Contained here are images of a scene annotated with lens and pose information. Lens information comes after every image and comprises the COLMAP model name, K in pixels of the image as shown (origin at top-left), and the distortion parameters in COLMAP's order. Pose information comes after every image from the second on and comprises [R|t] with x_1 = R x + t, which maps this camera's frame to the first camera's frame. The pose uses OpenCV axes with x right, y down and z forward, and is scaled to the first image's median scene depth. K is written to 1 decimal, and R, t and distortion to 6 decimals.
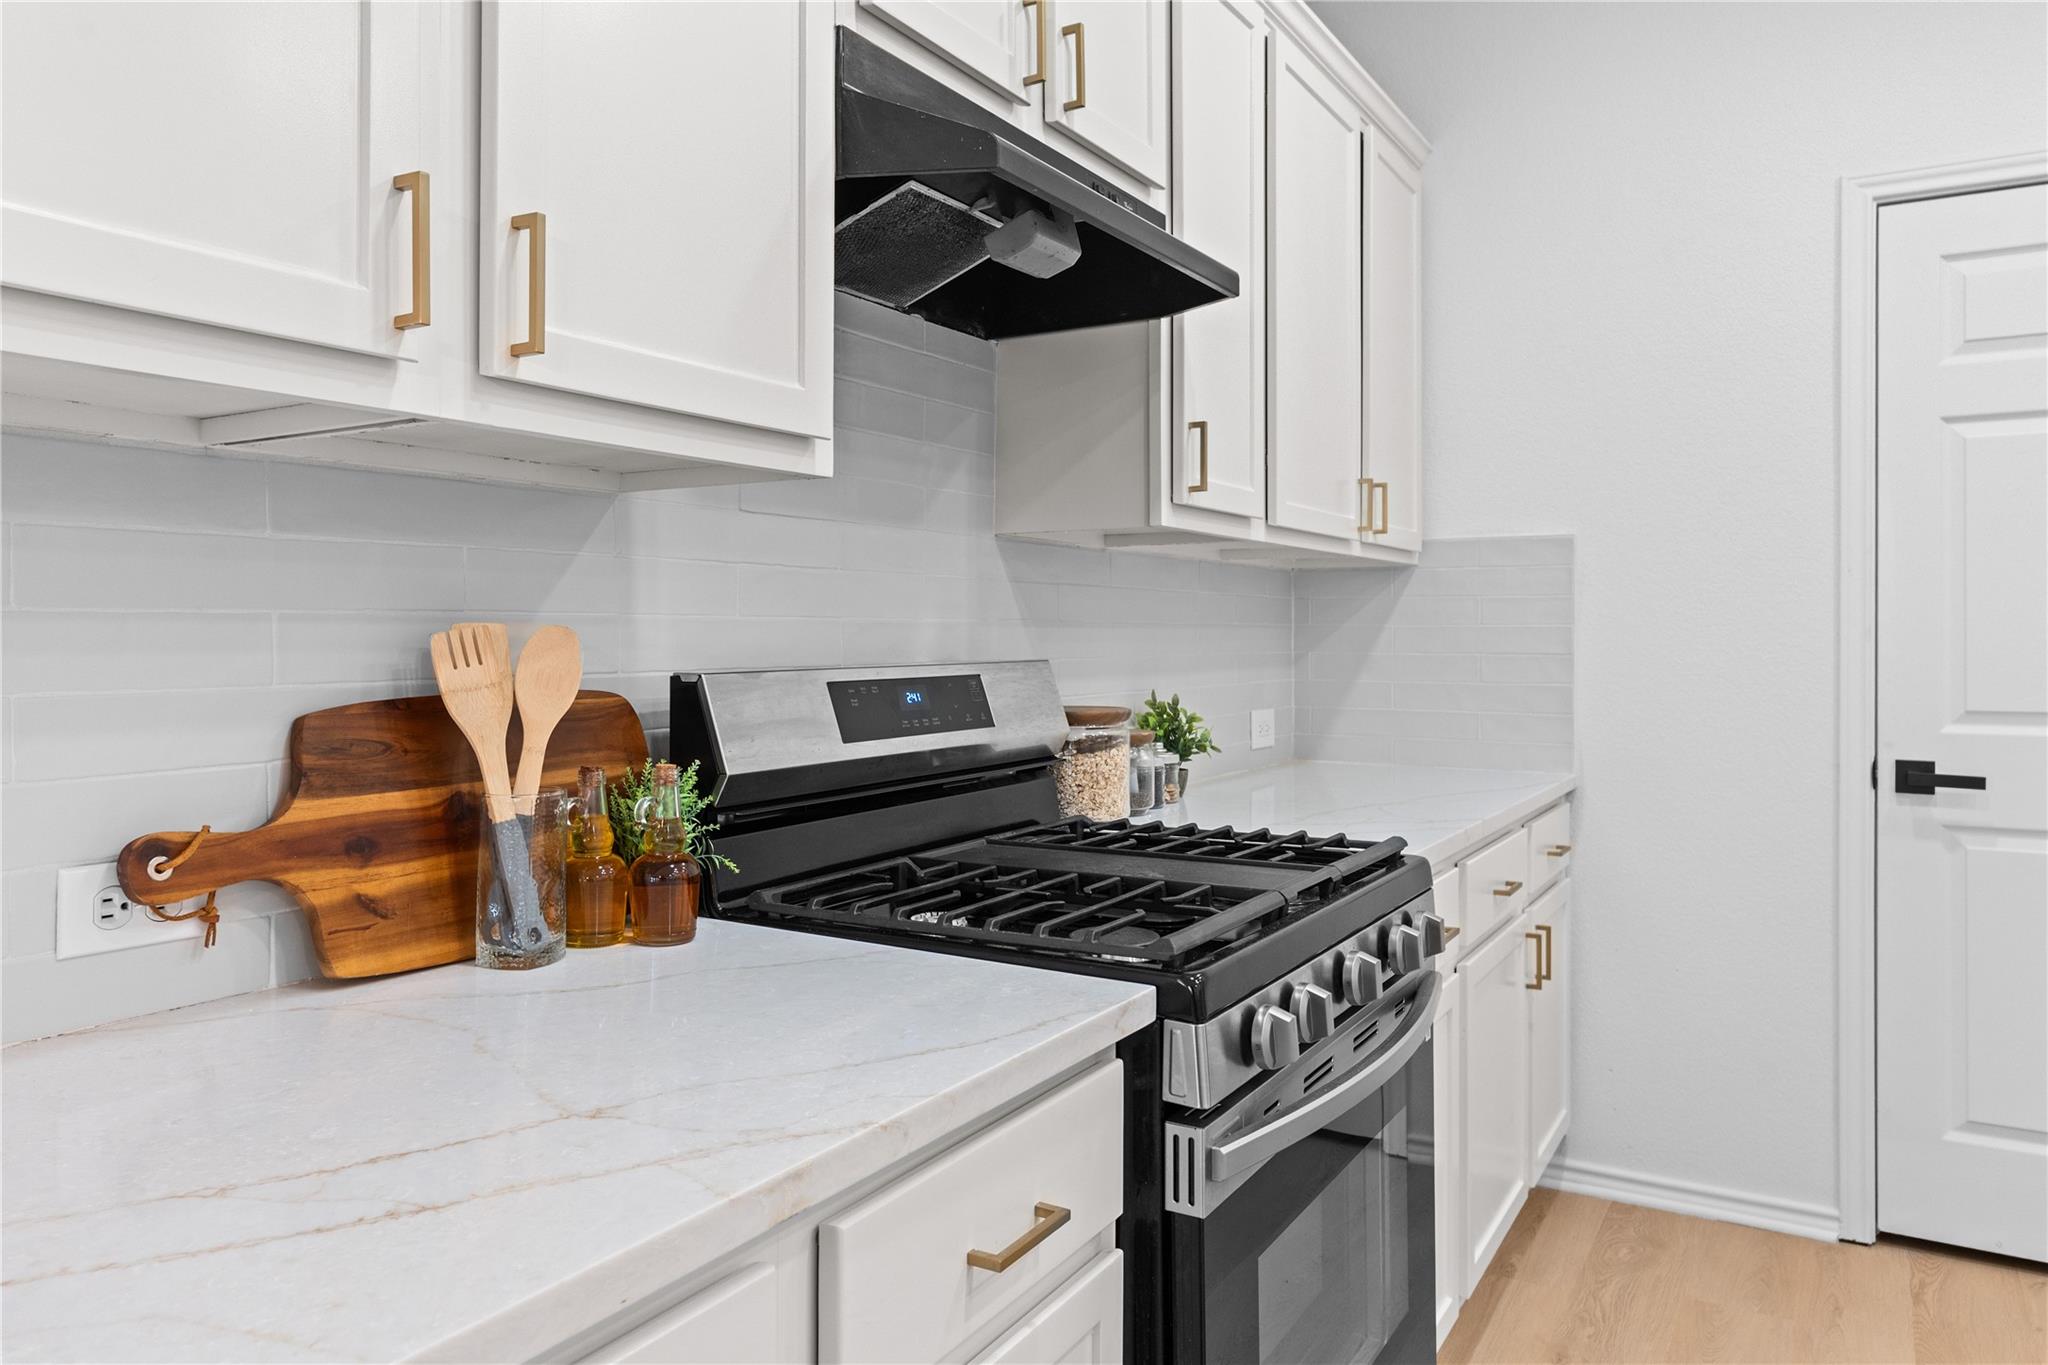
lens RADIAL K [[1408.3, 0, 1012.8], [0, 1408.3, 631.7], [0, 0, 1]] dist [0.000021, 0.000566]
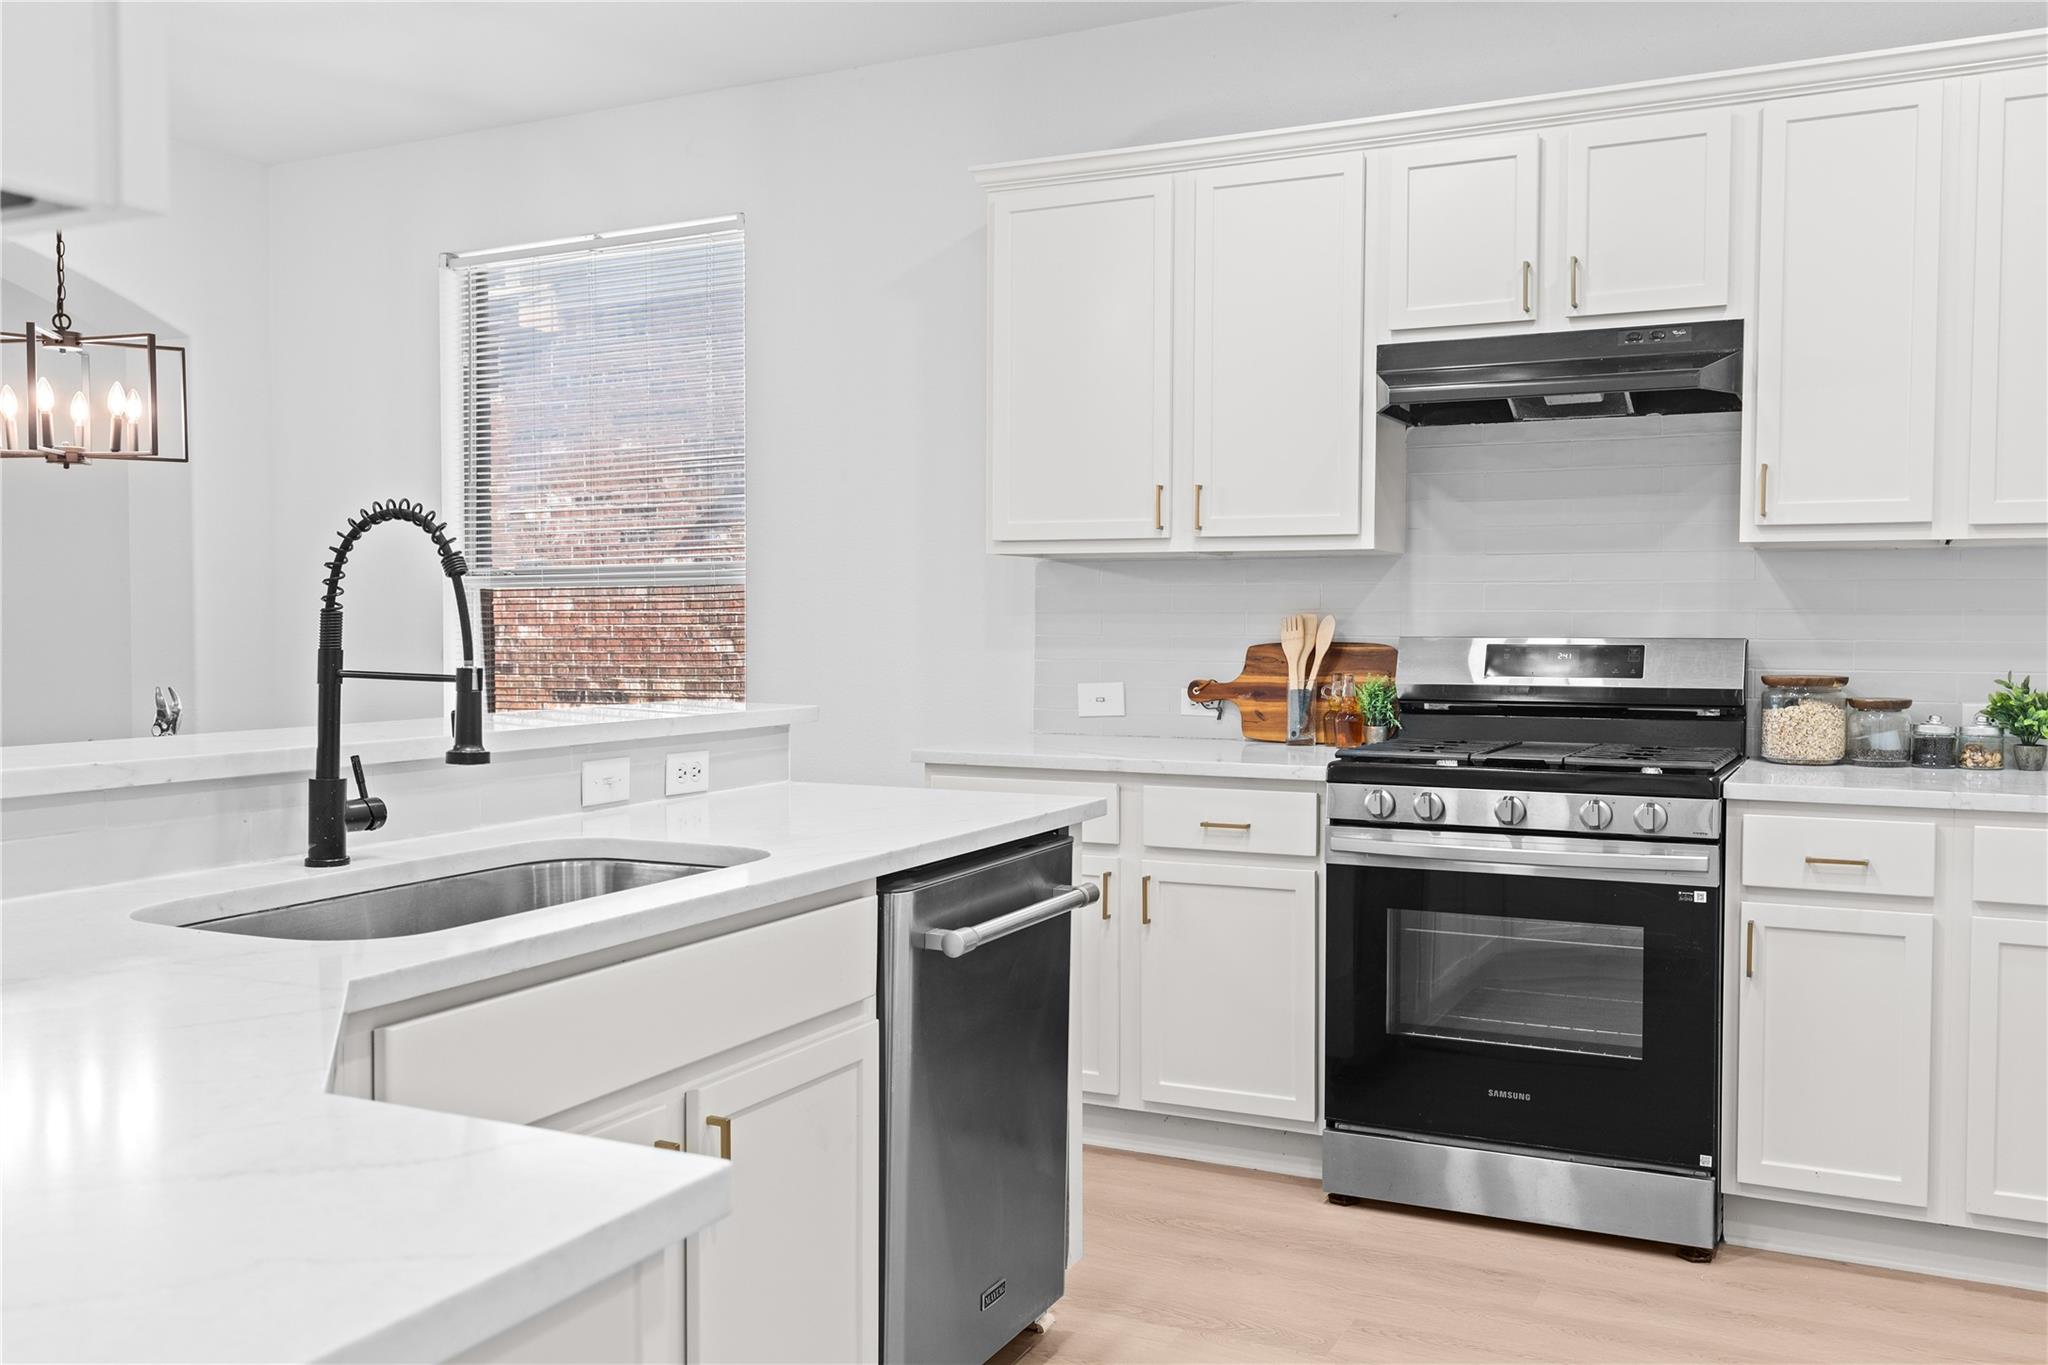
lens RADIAL K [[1746.7, 0, 1008.2], [0, 1746.7, 673.2], [0, 0, 1]] dist [0.003964, -0.003354]
pose [[0.080858, 0.030407, -0.996262, 2.196728], [-0.002976, 0.999537, 0.030265, 0.005184], [0.996721, 0.000518, 0.080911, 0.160569]]
